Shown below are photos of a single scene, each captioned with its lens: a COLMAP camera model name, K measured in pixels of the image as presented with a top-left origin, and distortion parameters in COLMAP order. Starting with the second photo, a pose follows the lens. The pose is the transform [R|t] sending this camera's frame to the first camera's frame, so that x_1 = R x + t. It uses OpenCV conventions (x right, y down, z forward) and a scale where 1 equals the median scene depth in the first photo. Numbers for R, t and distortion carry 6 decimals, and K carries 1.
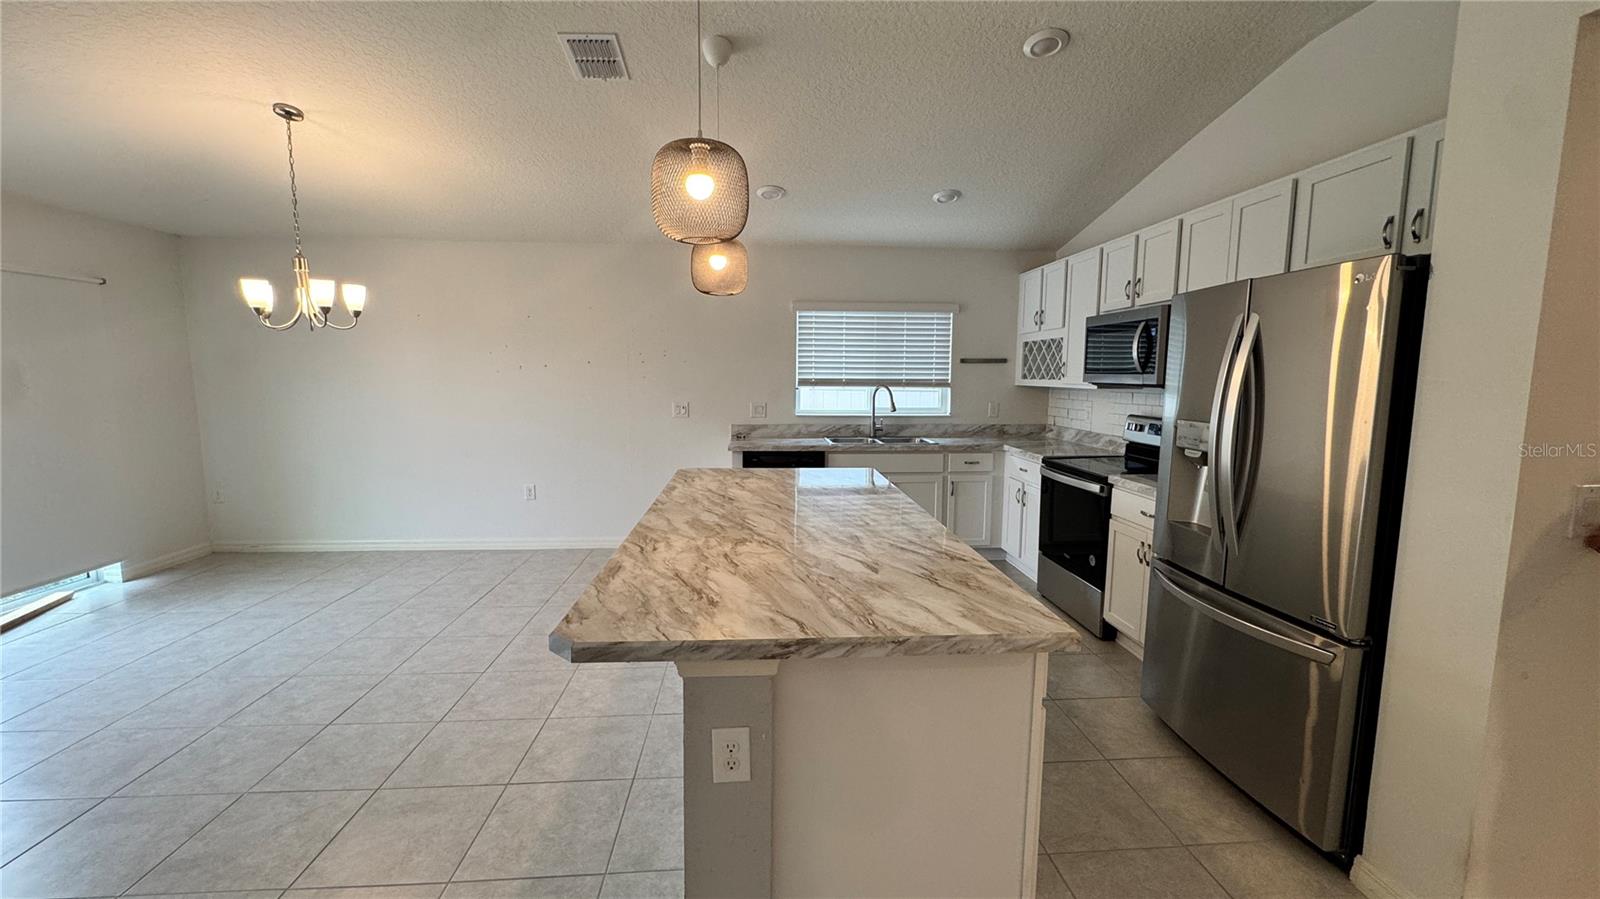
lens RADIAL K [[638.7, 0, 795.6], [0, 638.7, 449.5], [0, 0, 1]] dist [-0.006559, 0.001028]
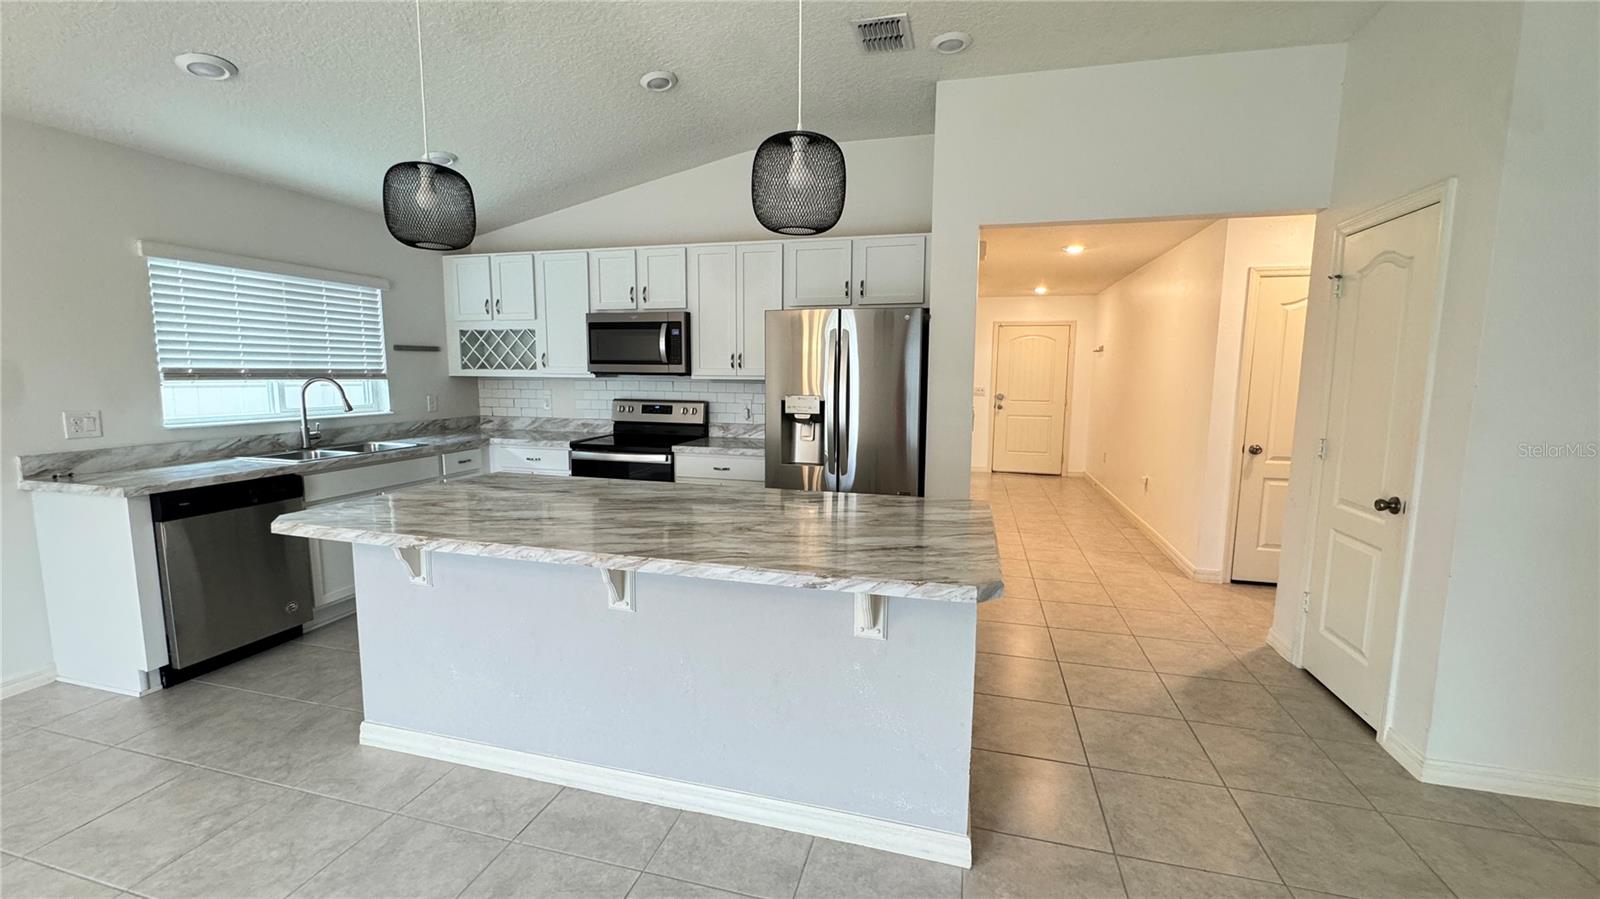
lens RADIAL K [[638.7, 0, 805.9], [0, 638.7, 445.3], [0, 0, 1]] dist [-0.006559, 0.001028]
pose [[0.314156, -0.110641, 0.942902, -0.399210], [0.105644, 0.991092, 0.081097, -0.022943], [-0.943475, 0.074135, 0.323046, 0.236626]]
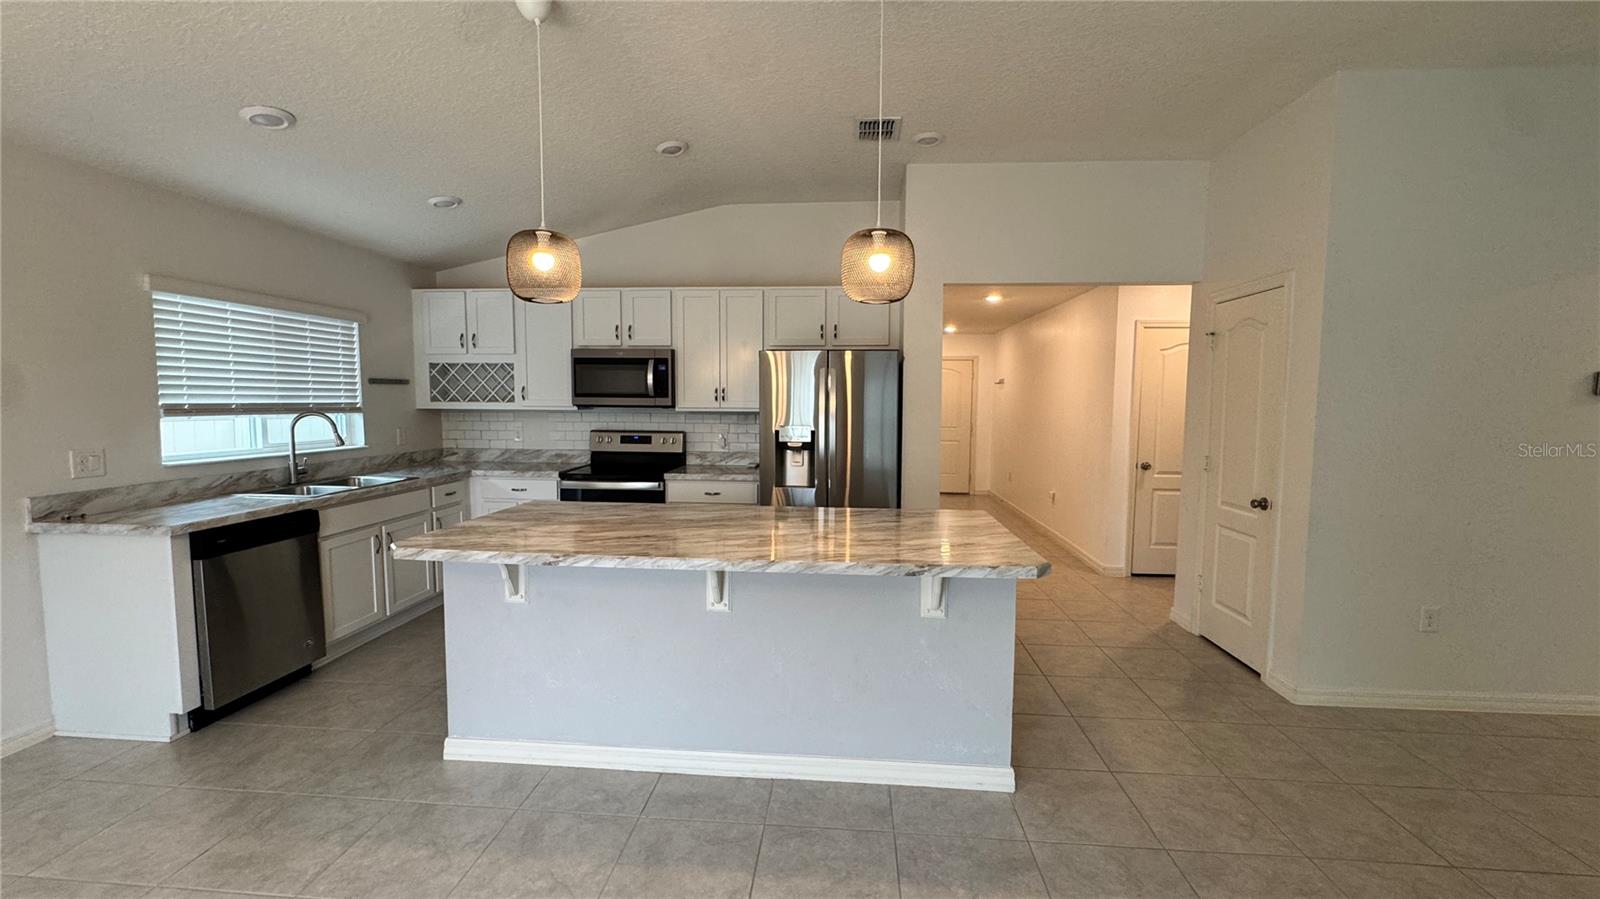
lens RADIAL K [[638.7, 0, 807.3], [0, 638.7, 443.6], [0, 0, 1]] dist [-0.006559, 0.001028]
pose [[0.135808, -0.071686, 0.988138, -0.521068], [0.110801, 0.992221, 0.056753, -0.043119], [-0.984520, 0.101779, 0.142694, 0.341085]]
